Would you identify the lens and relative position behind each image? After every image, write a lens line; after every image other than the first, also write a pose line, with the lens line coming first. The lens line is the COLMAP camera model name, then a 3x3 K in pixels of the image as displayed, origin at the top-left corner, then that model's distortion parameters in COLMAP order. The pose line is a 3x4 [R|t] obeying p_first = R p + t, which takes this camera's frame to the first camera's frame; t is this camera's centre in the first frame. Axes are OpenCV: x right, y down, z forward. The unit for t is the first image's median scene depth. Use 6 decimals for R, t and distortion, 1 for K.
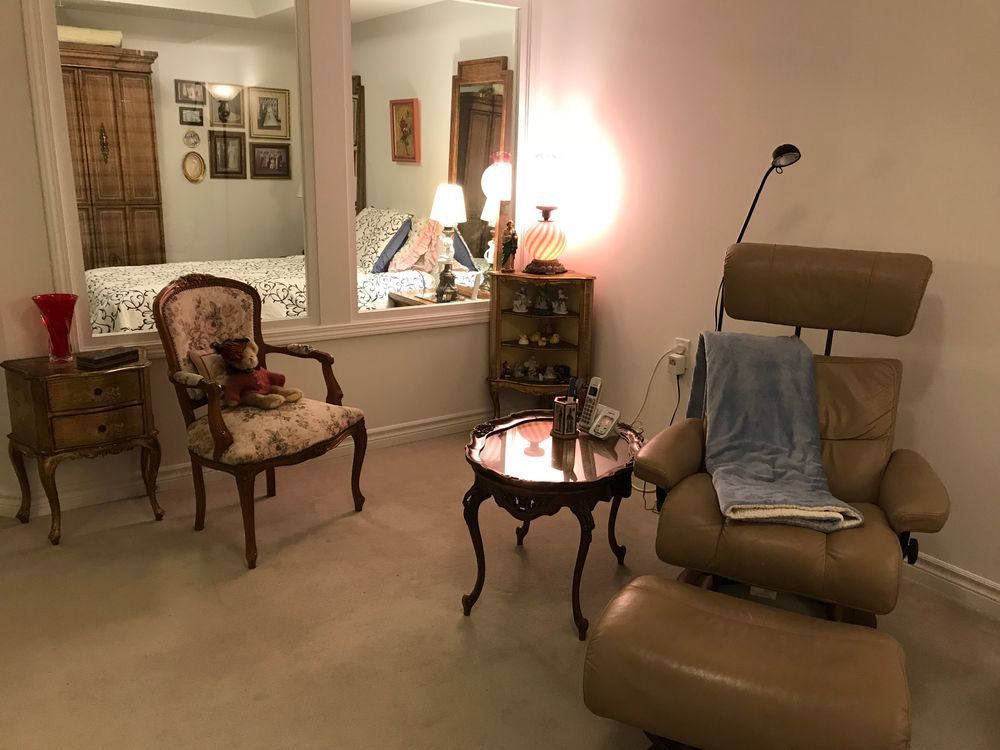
lens RADIAL K [[800.8, 0, 500.0], [0, 800.8, 375.0], [0, 0, 1]] dist [0.062018, 0.002178]
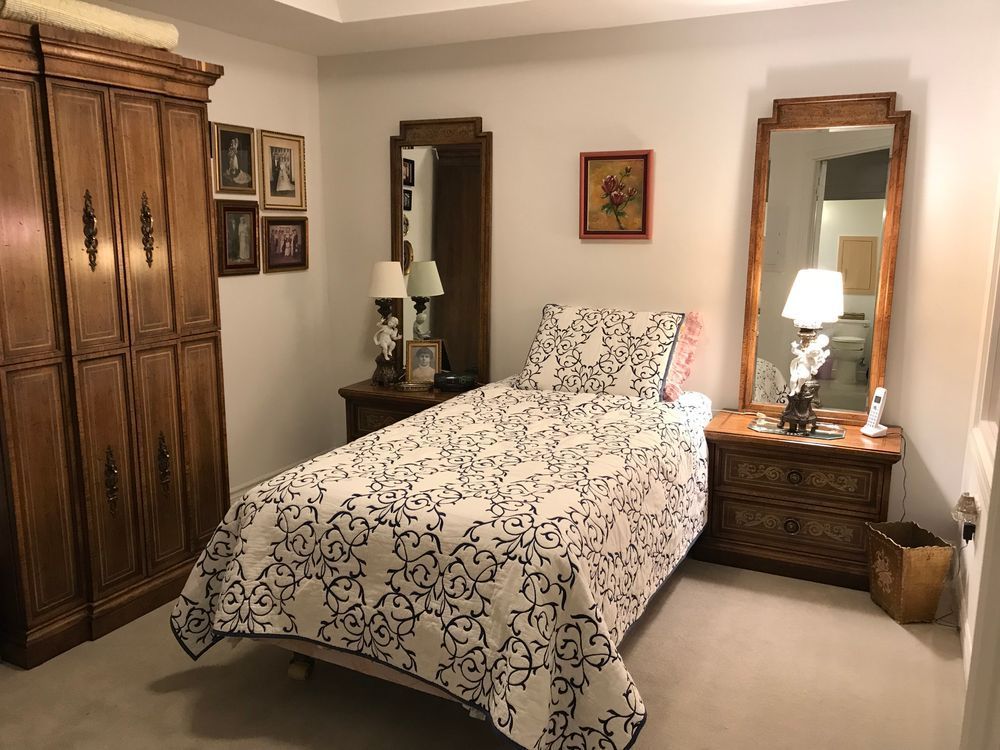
lens RADIAL K [[800.8, 0, 500.0], [0, 800.8, 375.0], [0, 0, 1]] dist [0.062018, 0.002178]
pose [[0.867817, -0.118655, 0.482510, -0.528130], [0.151238, 0.988071, -0.029031, -0.135572], [-0.473309, 0.098167, 0.875409, 0.425463]]
